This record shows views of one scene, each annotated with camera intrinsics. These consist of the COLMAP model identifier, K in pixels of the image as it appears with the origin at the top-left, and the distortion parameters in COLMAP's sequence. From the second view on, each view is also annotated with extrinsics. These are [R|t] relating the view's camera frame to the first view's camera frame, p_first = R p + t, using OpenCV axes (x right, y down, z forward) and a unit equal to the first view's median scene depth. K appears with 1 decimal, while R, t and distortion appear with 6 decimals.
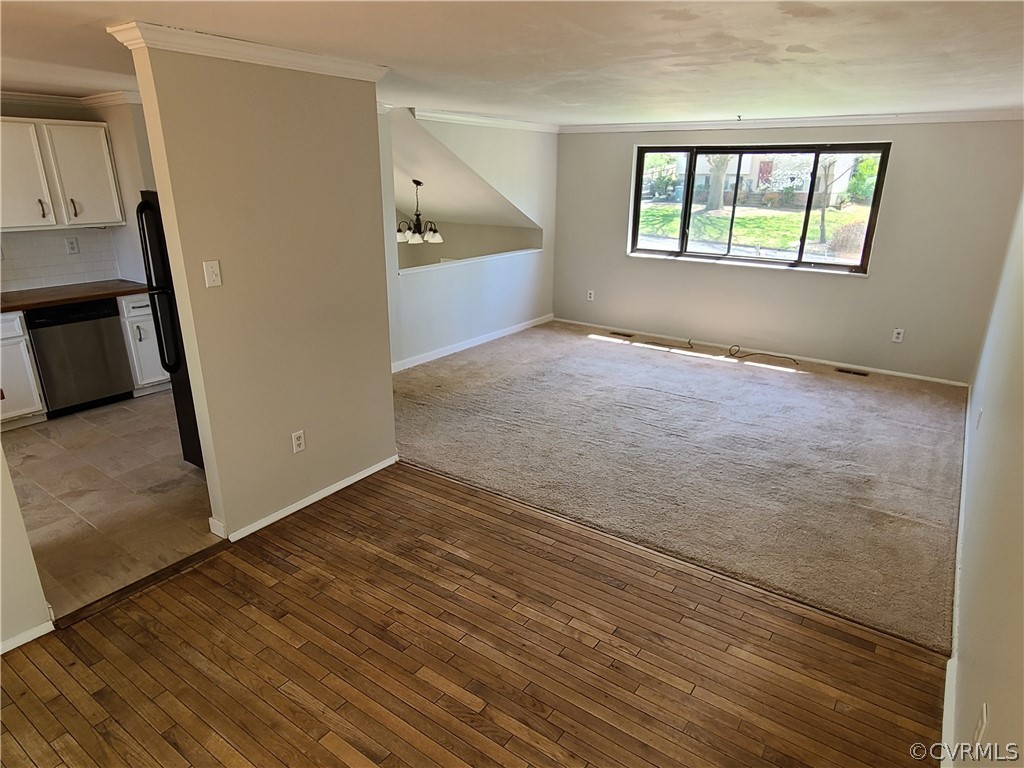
lens RADIAL K [[626.1, 0, 504.4], [0, 626.1, 393.2], [0, 0, 1]] dist [0.001995, -0.000173]
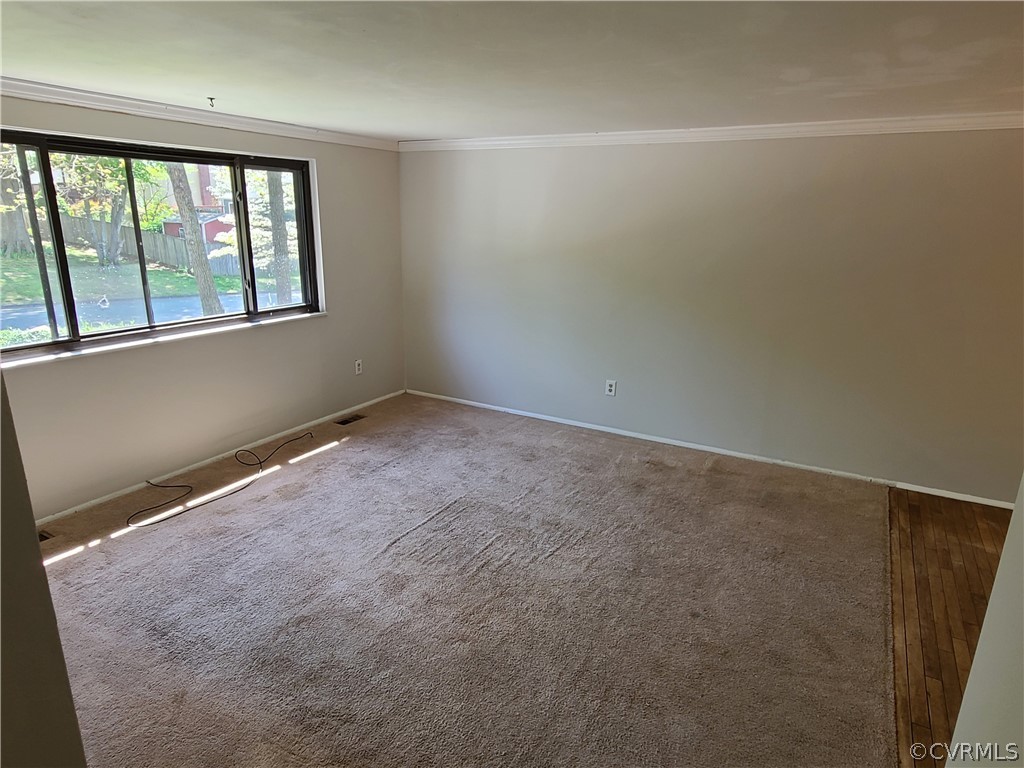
lens RADIAL K [[626.1, 0, 504.4], [0, 626.1, 393.2], [0, 0, 1]] dist [0.001995, -0.000173]
pose [[-0.110466, -0.284630, 0.952251, -0.459675], [0.311334, 0.899984, 0.305124, -0.414829], [-0.943858, 0.330174, -0.010803, 1.223472]]
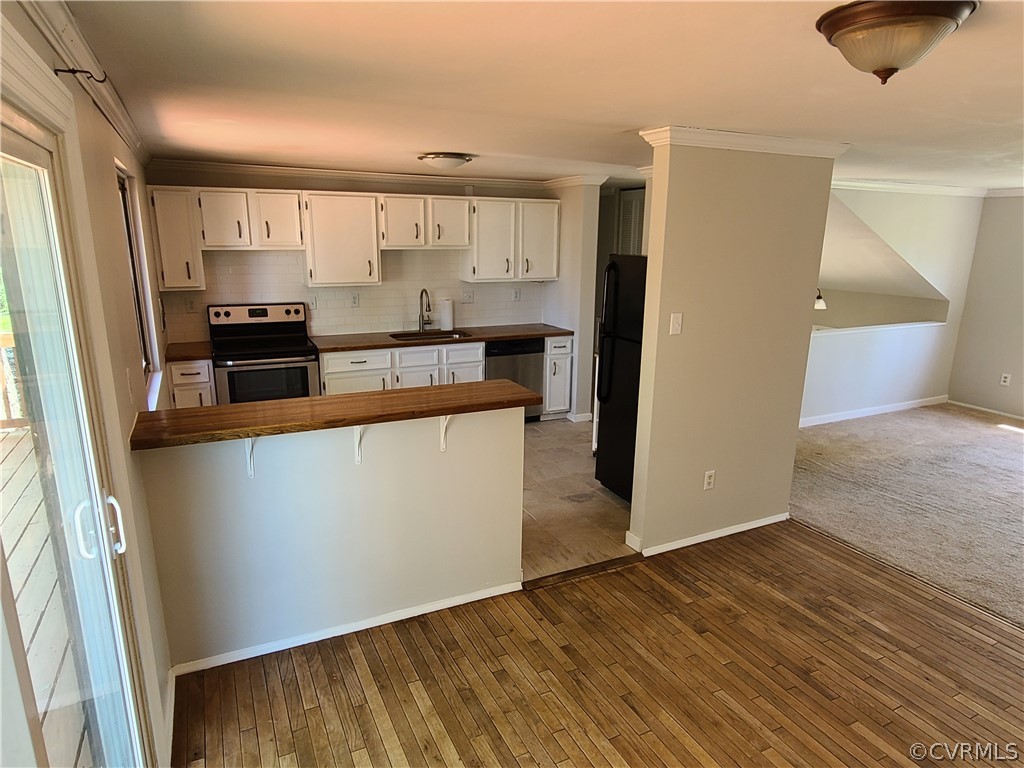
lens RADIAL K [[626.1, 0, 504.4], [0, 626.1, 393.2], [0, 0, 1]] dist [0.001995, -0.000173]
pose [[0.881413, 0.119298, -0.457033, -0.143660], [-0.161554, 0.985366, -0.054360, 0.039724], [0.443860, 0.121749, 0.887787, -0.127821]]
